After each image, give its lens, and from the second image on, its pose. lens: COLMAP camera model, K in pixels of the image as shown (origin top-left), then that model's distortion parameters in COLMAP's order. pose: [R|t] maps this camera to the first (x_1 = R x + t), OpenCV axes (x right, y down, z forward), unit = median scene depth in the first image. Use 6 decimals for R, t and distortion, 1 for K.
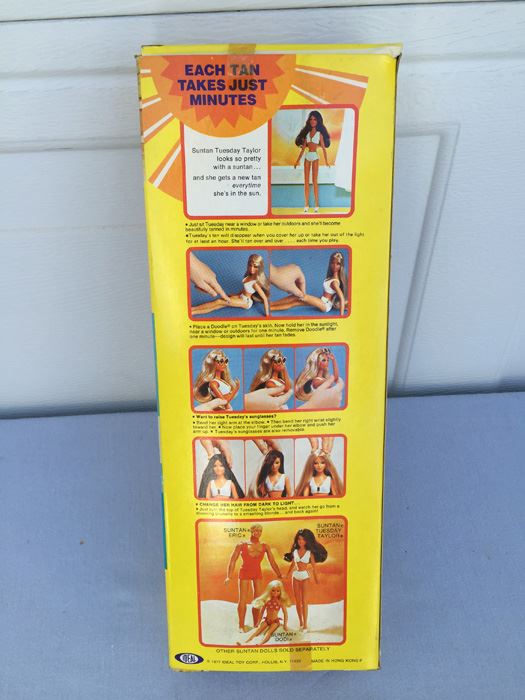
lens RADIAL K [[603.4, 0, 262.5], [0, 603.4, 350.0], [0, 0, 1]] dist [0.080362, -0.135439]
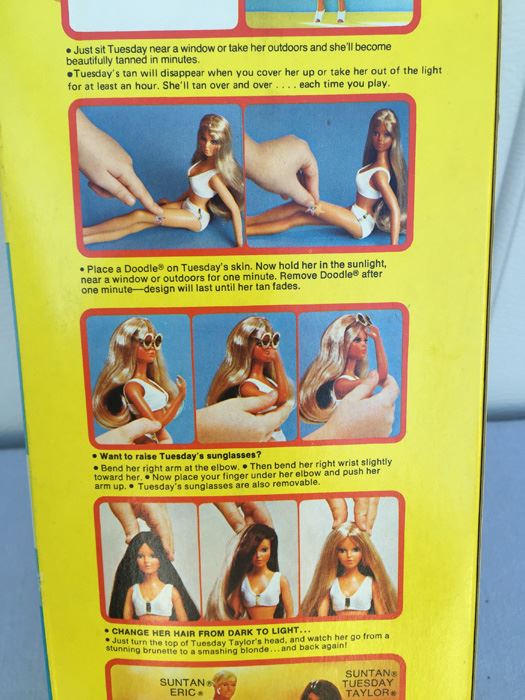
lens RADIAL K [[603.4, 0, 262.5], [0, 603.4, 350.0], [0, 0, 1]] dist [0.080362, -0.135439]
pose [[0.999770, -0.003044, -0.021236, 0.035230], [0.001735, 0.998112, -0.061392, 0.055503], [0.021383, 0.061341, 0.997888, 0.511090]]
